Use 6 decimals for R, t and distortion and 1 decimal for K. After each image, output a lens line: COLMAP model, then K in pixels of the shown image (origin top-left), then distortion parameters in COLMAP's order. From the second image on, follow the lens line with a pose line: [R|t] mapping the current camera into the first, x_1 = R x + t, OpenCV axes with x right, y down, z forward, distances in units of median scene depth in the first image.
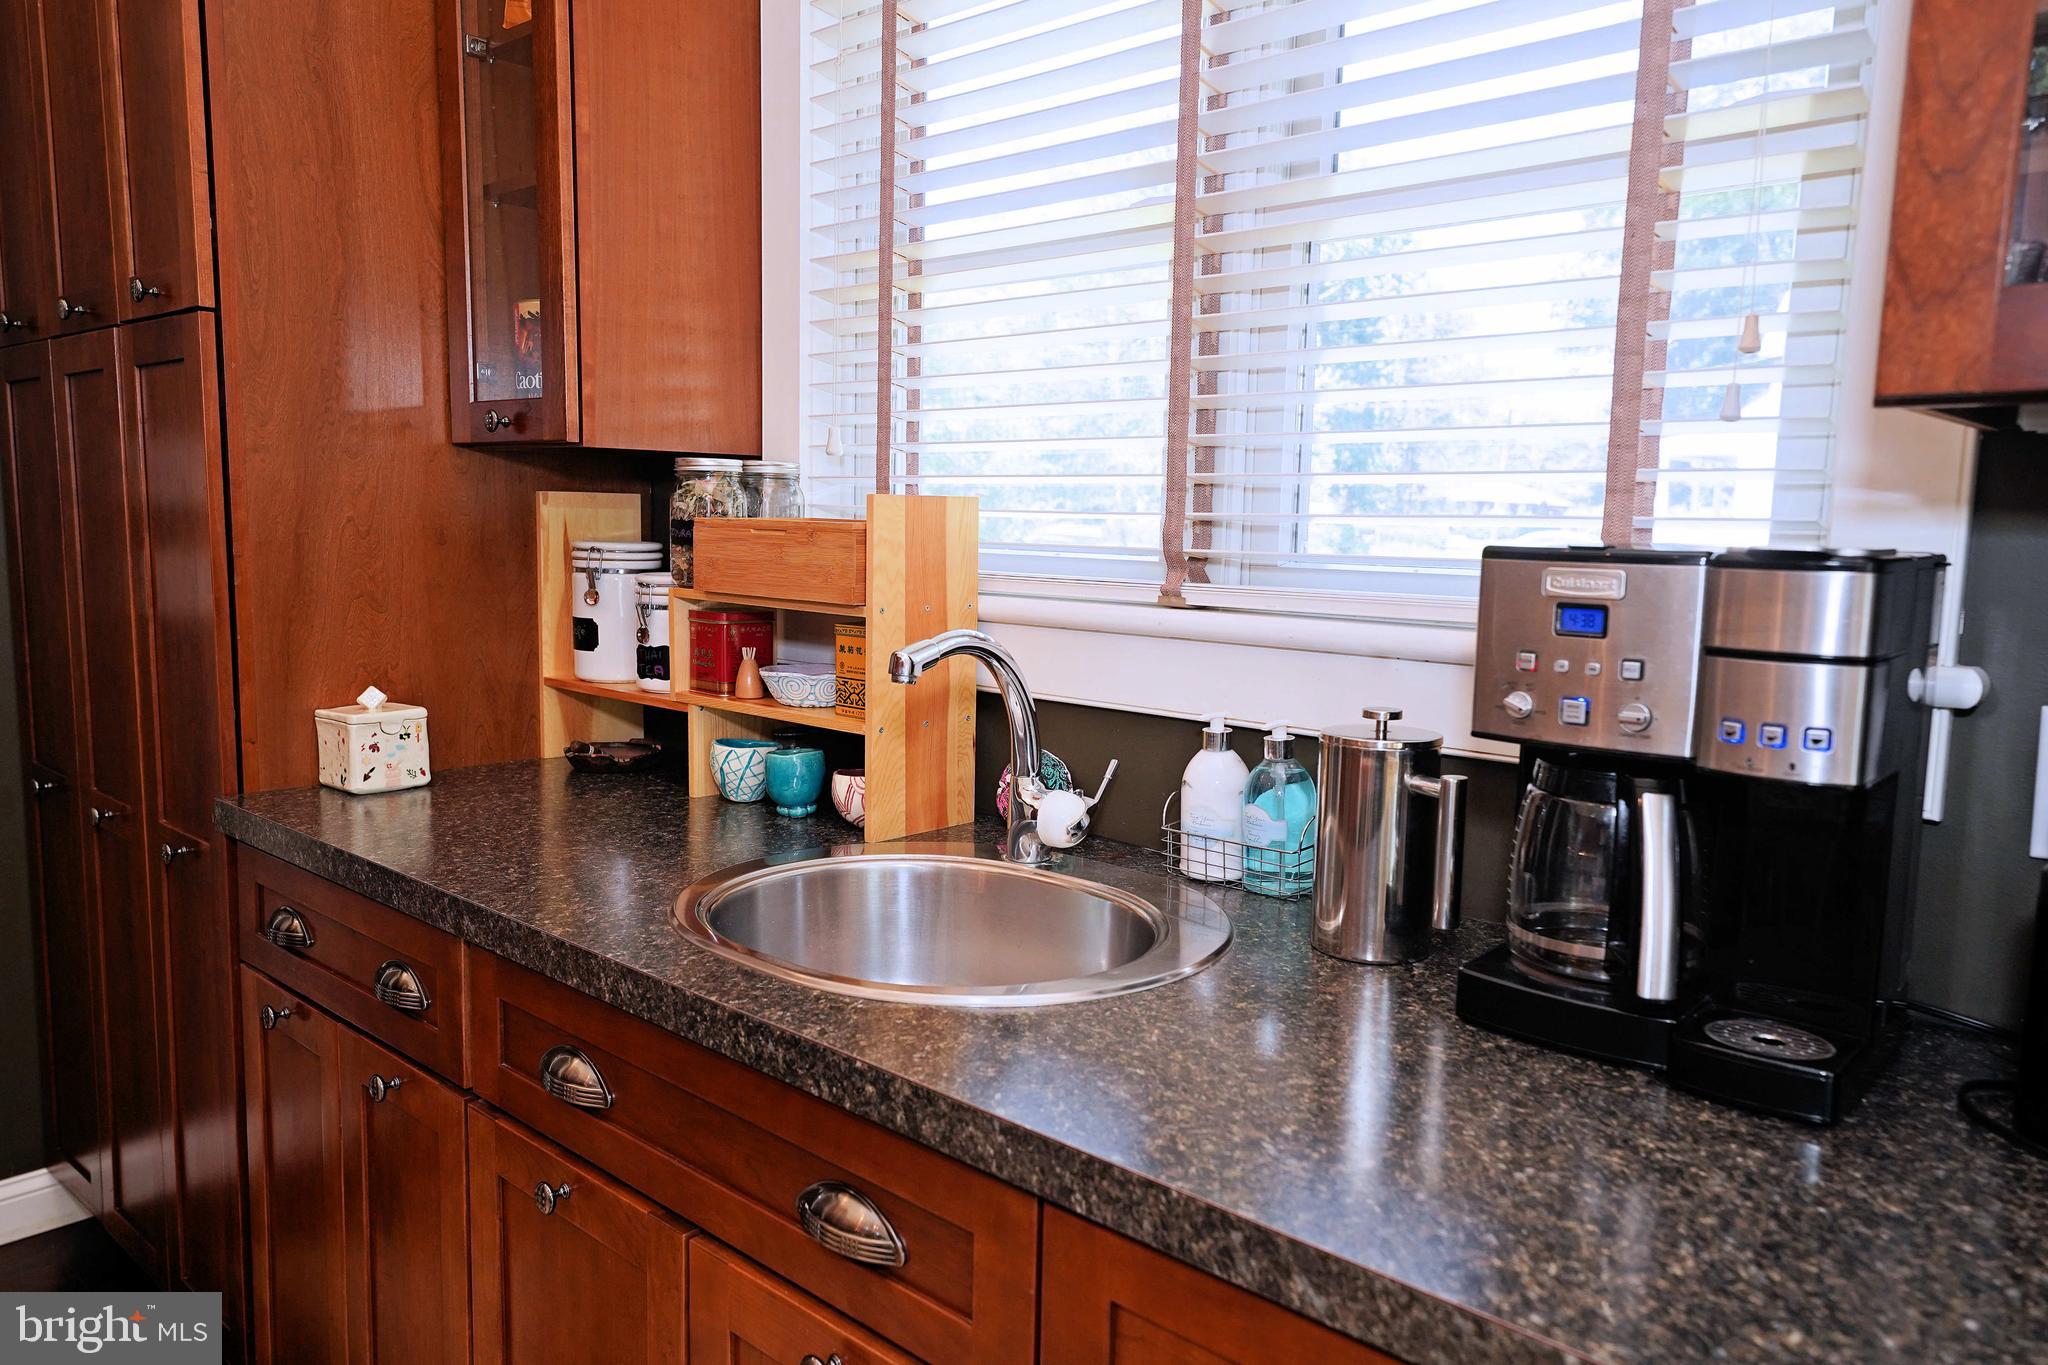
lens RADIAL K [[1442.0, 0, 1021.6], [0, 1442.0, 685.7], [0, 0, 1]] dist [0.033236, -0.000153]
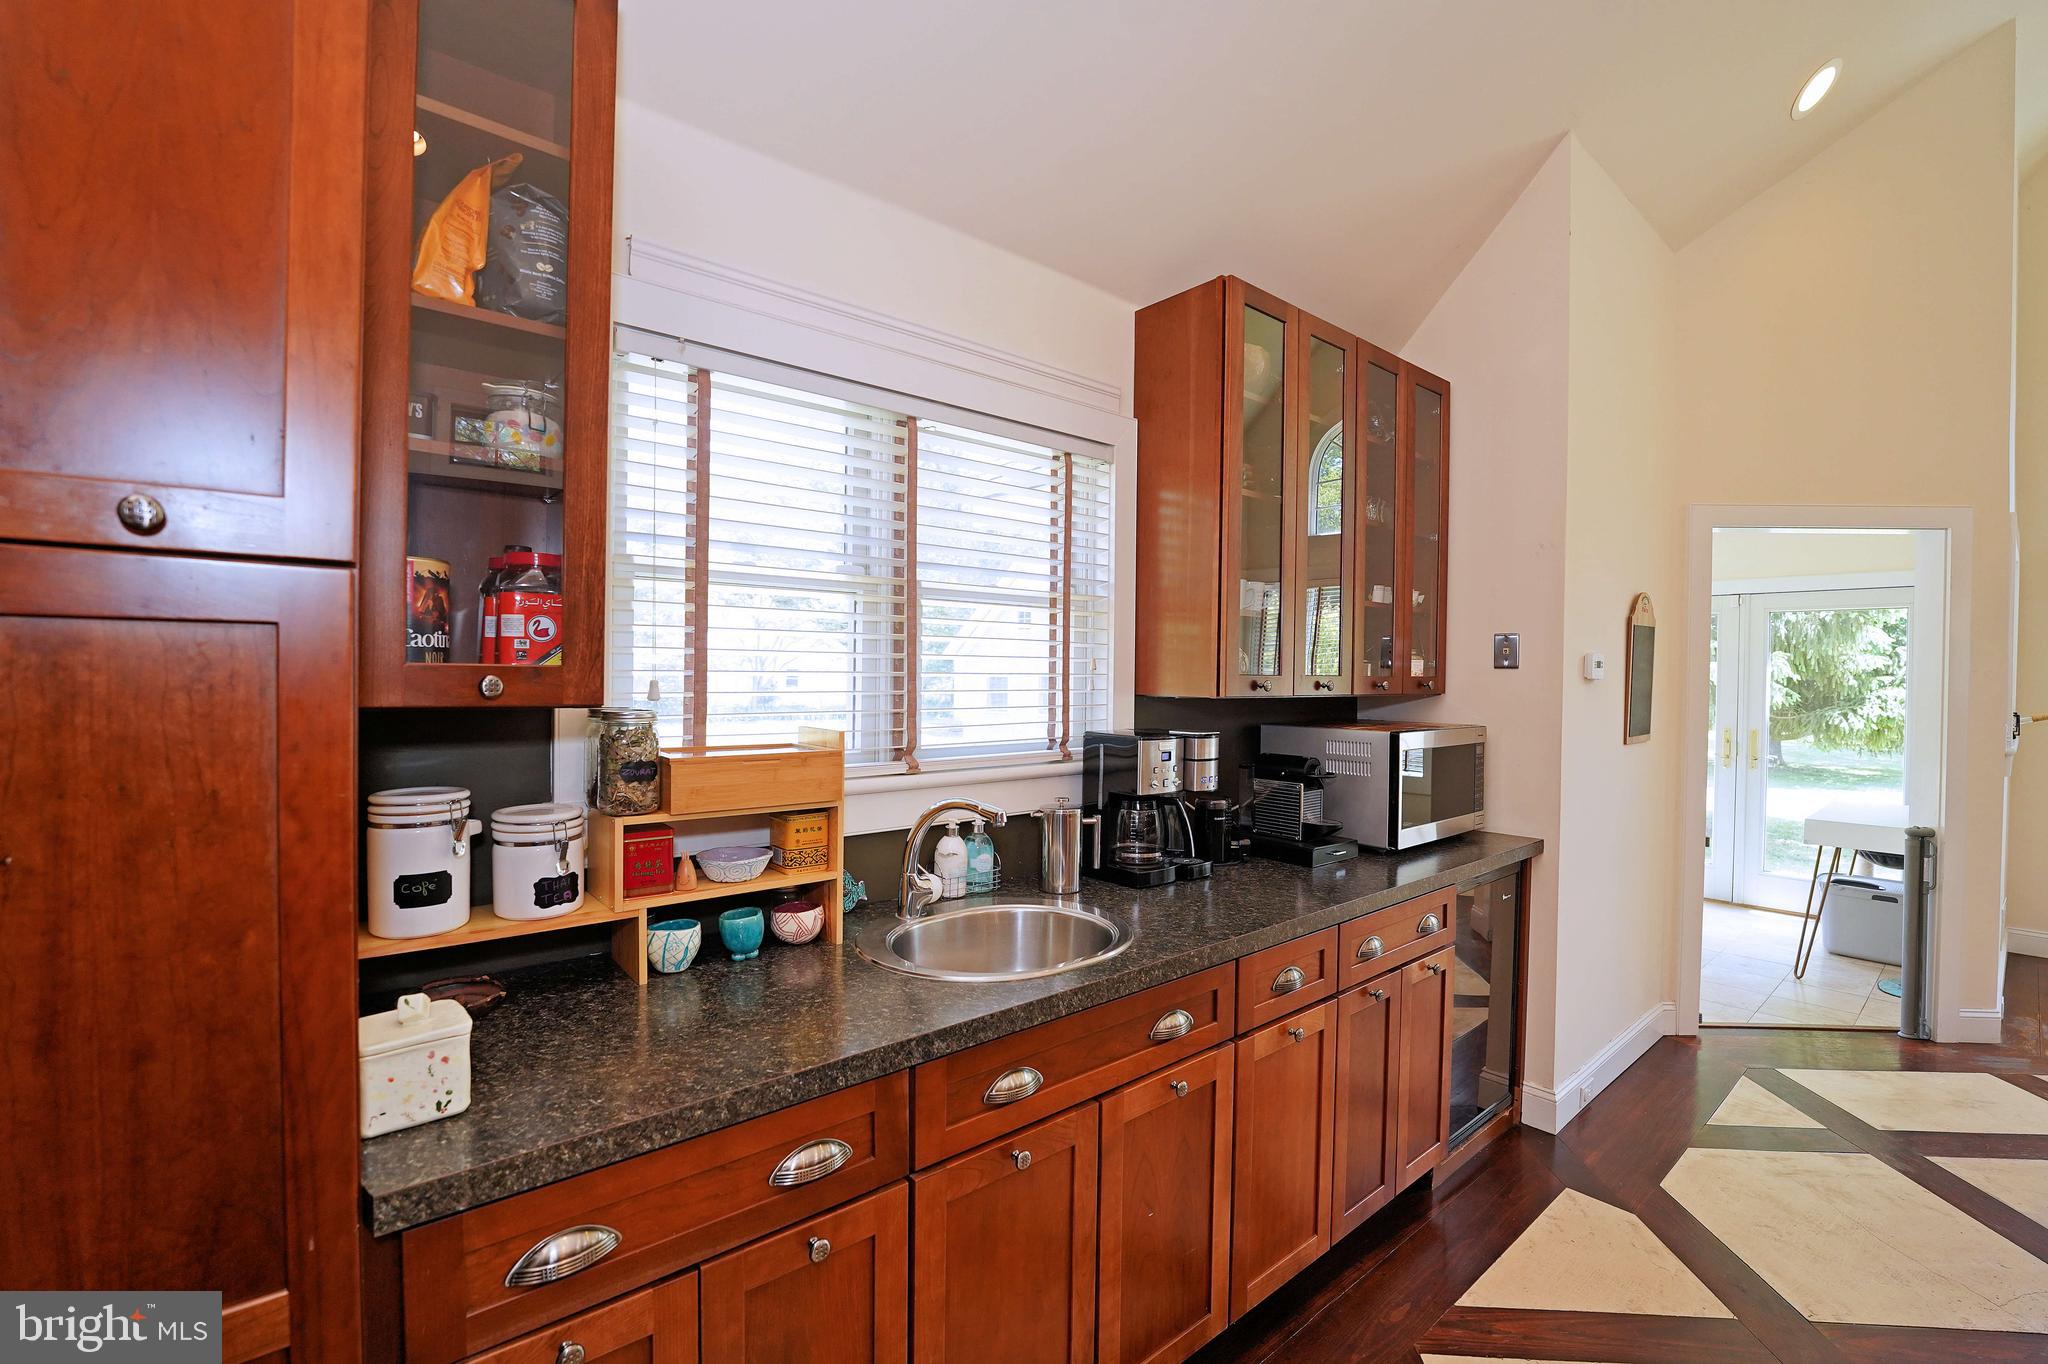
lens RADIAL K [[848.0, 0, 1012.0], [0, 848.0, 680.4], [0, 0, 1]] dist [-0.027246, 0.004540]
pose [[0.133743, -0.027170, 0.990643, -0.938395], [0.104581, 0.994429, 0.013155, -0.165765], [-0.985482, 0.101843, 0.135840, 0.608595]]
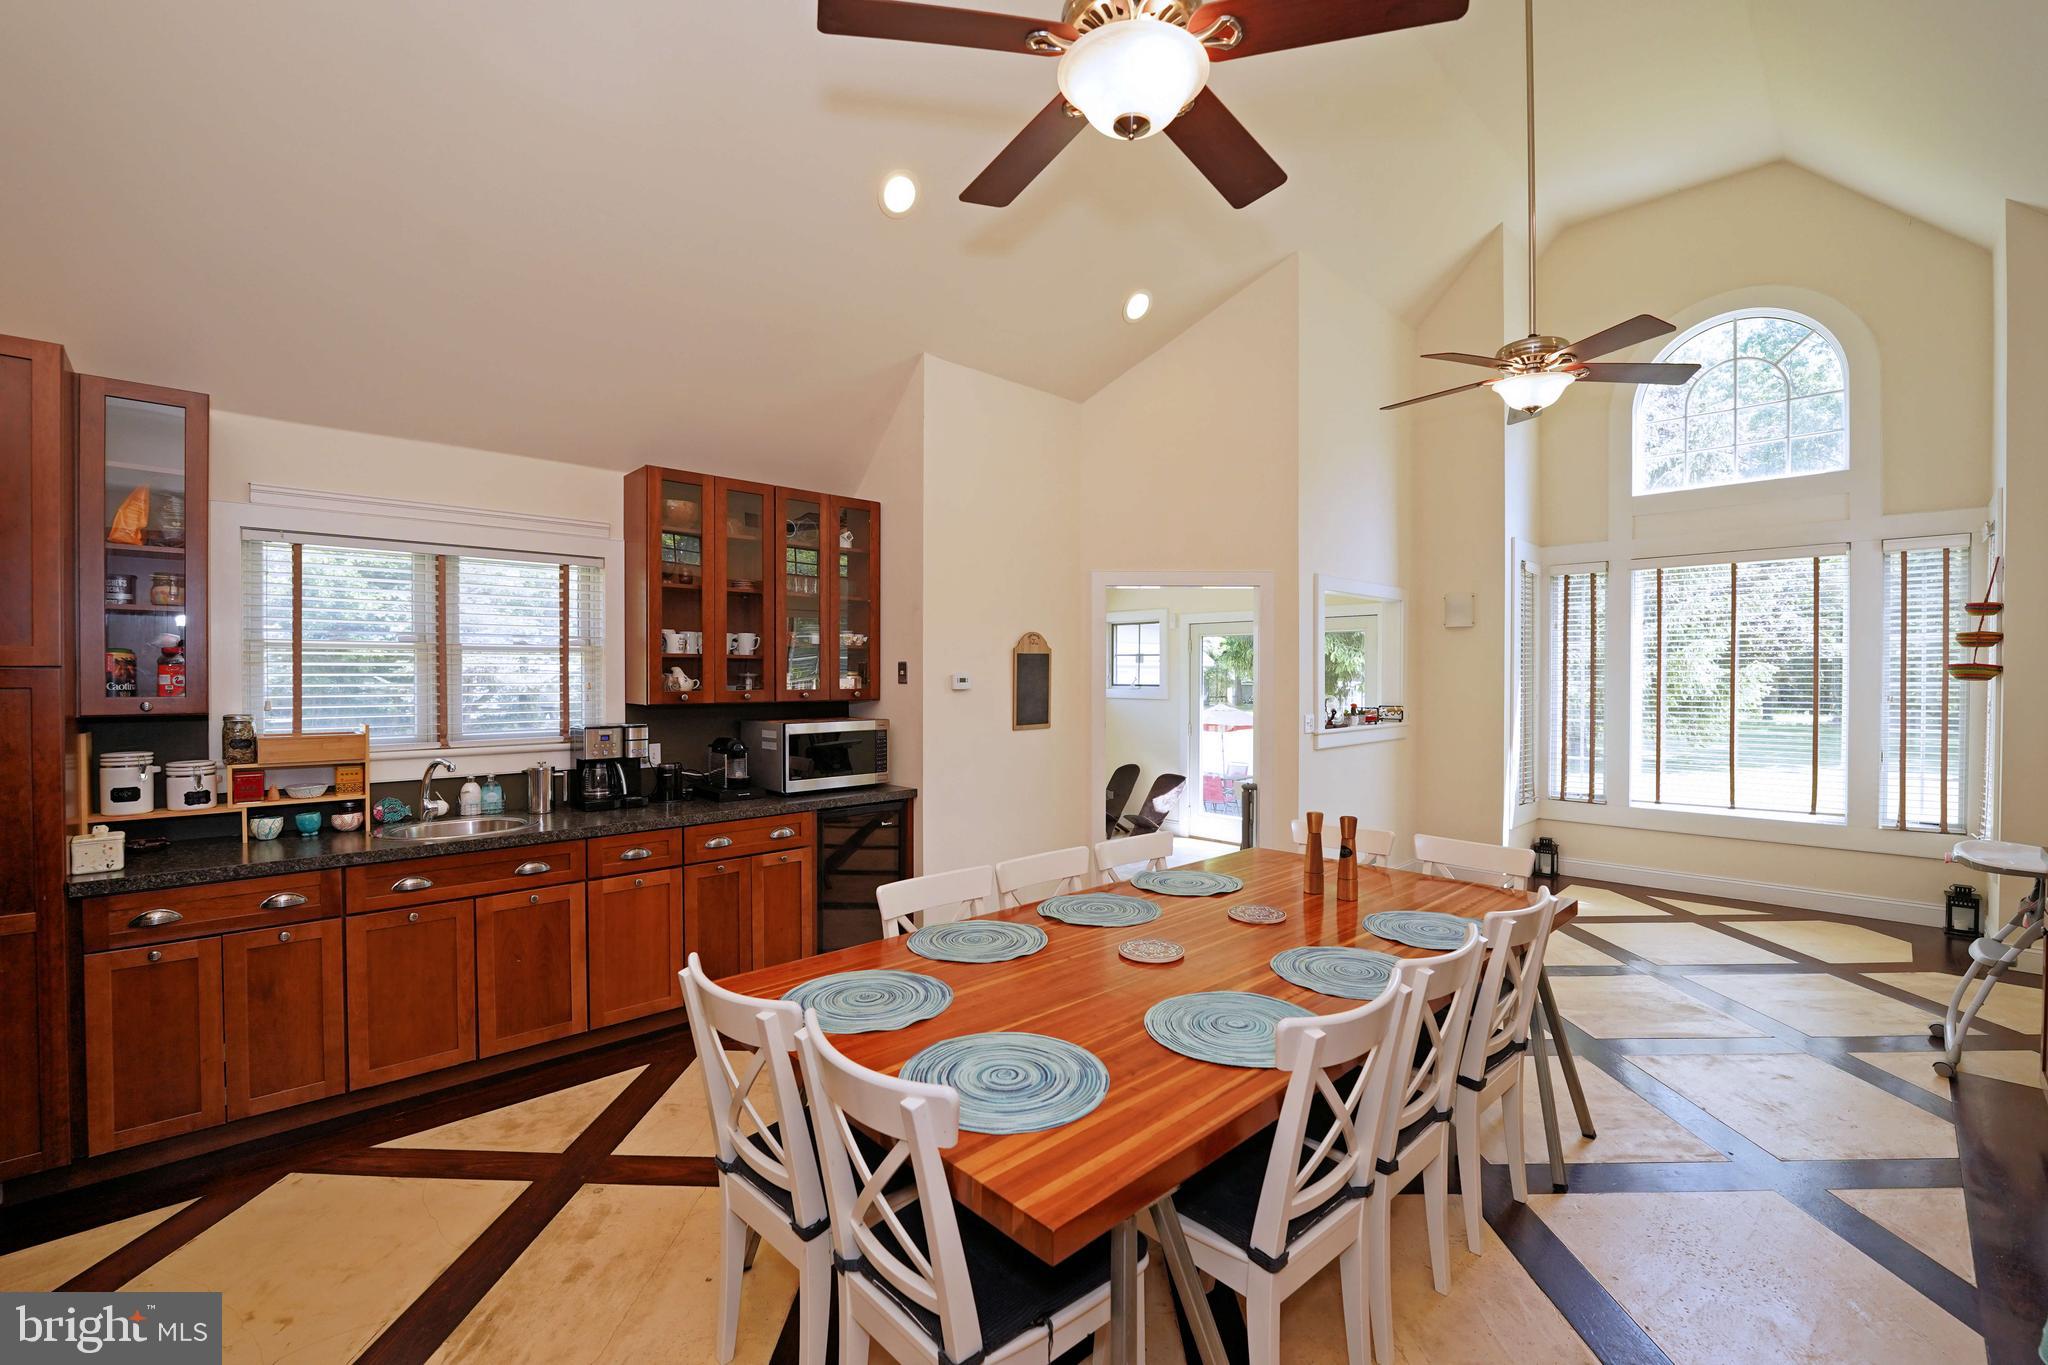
lens RADIAL K [[848.0, 0, 1021.0], [0, 848.0, 684.5], [0, 0, 1]] dist [-0.027246, 0.004540]
pose [[0.092159, -0.029047, 0.995321, -1.709934], [0.117835, 0.992869, 0.018065, -0.073394], [-0.988747, 0.115619, 0.094924, -0.633612]]
